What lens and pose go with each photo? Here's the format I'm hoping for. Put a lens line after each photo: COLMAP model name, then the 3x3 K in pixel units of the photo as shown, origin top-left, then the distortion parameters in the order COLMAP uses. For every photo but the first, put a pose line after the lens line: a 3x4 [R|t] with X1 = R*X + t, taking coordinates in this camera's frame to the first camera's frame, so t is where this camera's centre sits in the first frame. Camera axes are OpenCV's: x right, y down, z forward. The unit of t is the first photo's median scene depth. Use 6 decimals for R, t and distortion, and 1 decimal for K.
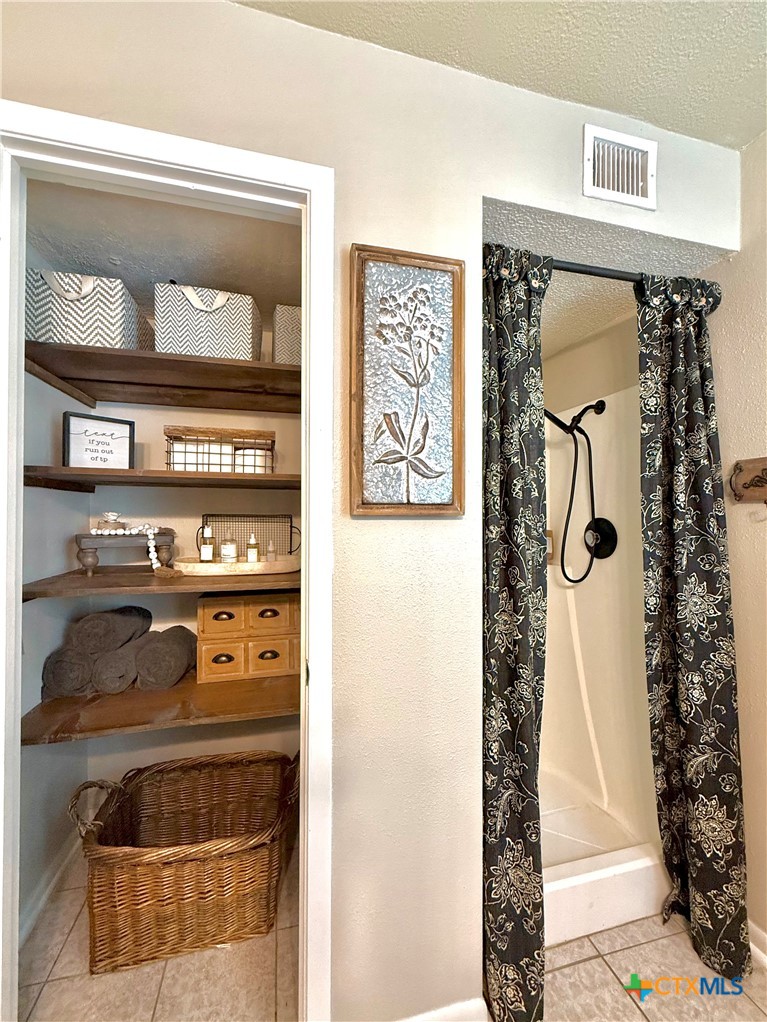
lens RADIAL K [[407.5, 0, 383.4], [0, 407.5, 507.2], [0, 0, 1]] dist [0.001048, -0.000469]
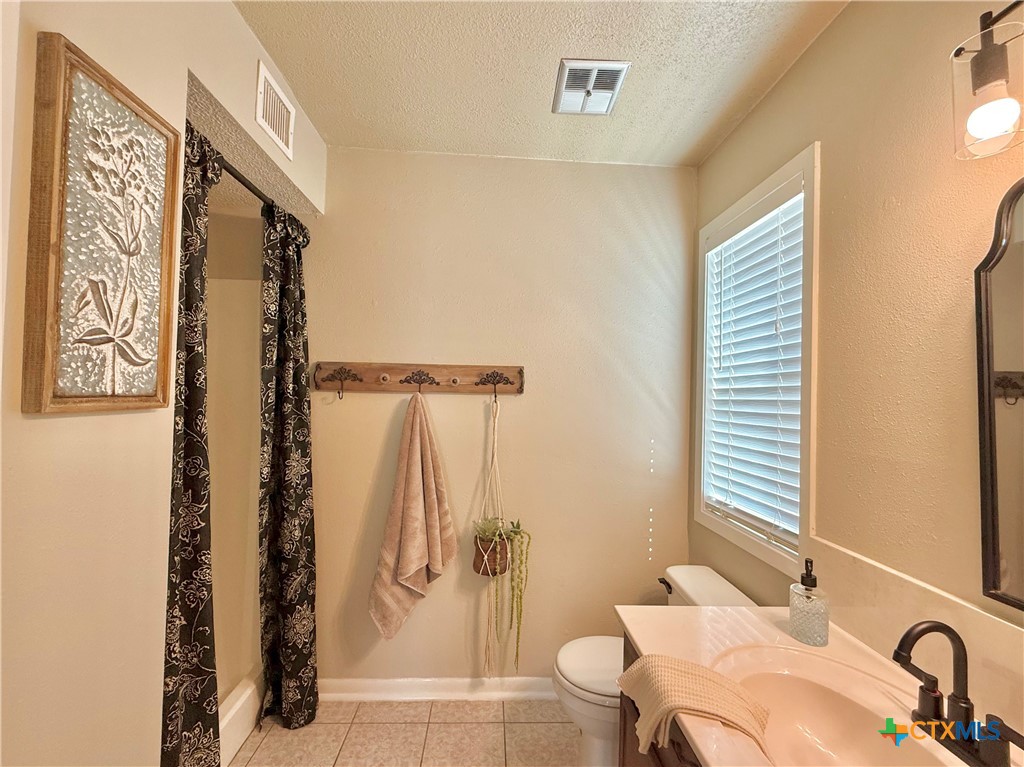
lens RADIAL K [[408.3, 0, 507.2], [0, 408.3, 383.2], [0, 0, 1]] dist [0.001048, -0.000469]
pose [[0.221083, 0.033370, 0.974684, -0.505365], [-0.042090, 0.998810, -0.024649, -0.042474], [-0.974346, -0.035575, 0.222224, 0.045116]]
